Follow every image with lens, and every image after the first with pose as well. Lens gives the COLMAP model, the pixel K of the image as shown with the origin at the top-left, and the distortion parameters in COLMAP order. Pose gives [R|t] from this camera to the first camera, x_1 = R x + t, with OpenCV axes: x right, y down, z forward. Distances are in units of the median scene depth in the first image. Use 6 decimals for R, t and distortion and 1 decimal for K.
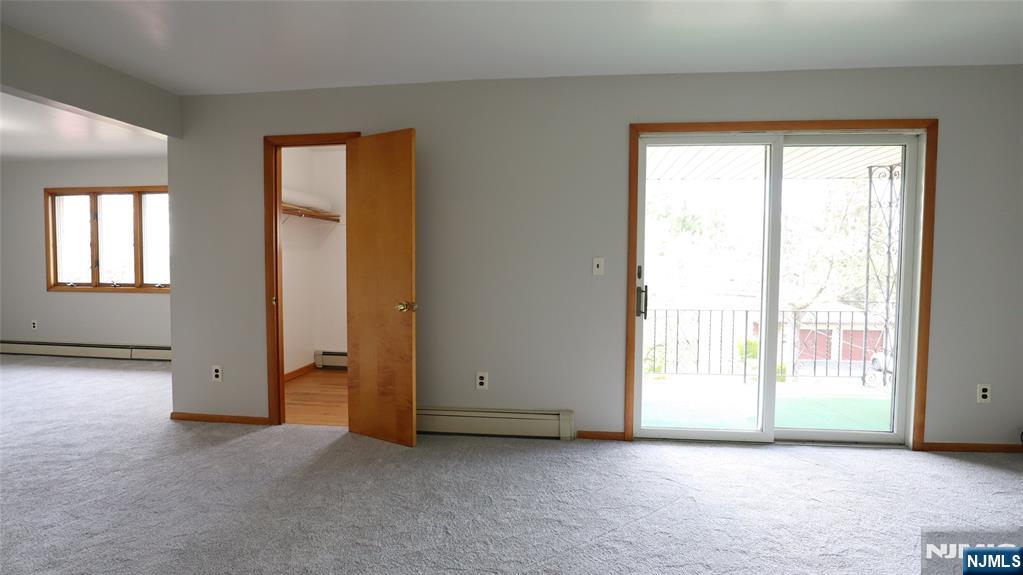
lens RADIAL K [[528.2, 0, 509.5], [0, 528.2, 277.3], [0, 0, 1]] dist [-0.047853, 0.015485]
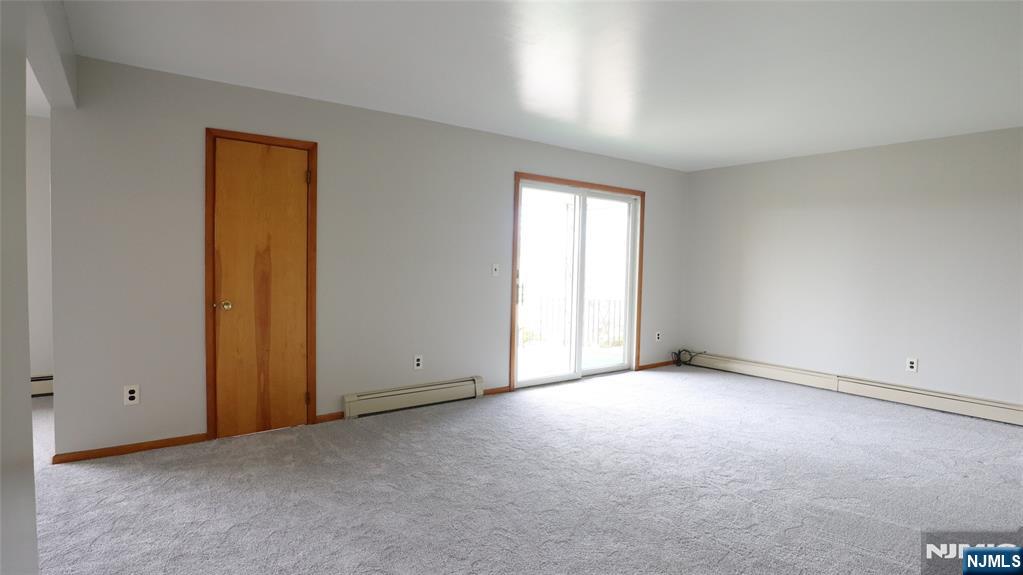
lens RADIAL K [[528.2, 0, 509.1], [0, 528.2, 288.0], [0, 0, 1]] dist [-0.047853, 0.015485]
pose [[0.721374, -0.019487, 0.692271, -0.781050], [0.013598, 0.999810, 0.013973, 0.008241], [-0.692412, -0.000666, 0.721502, -0.036371]]
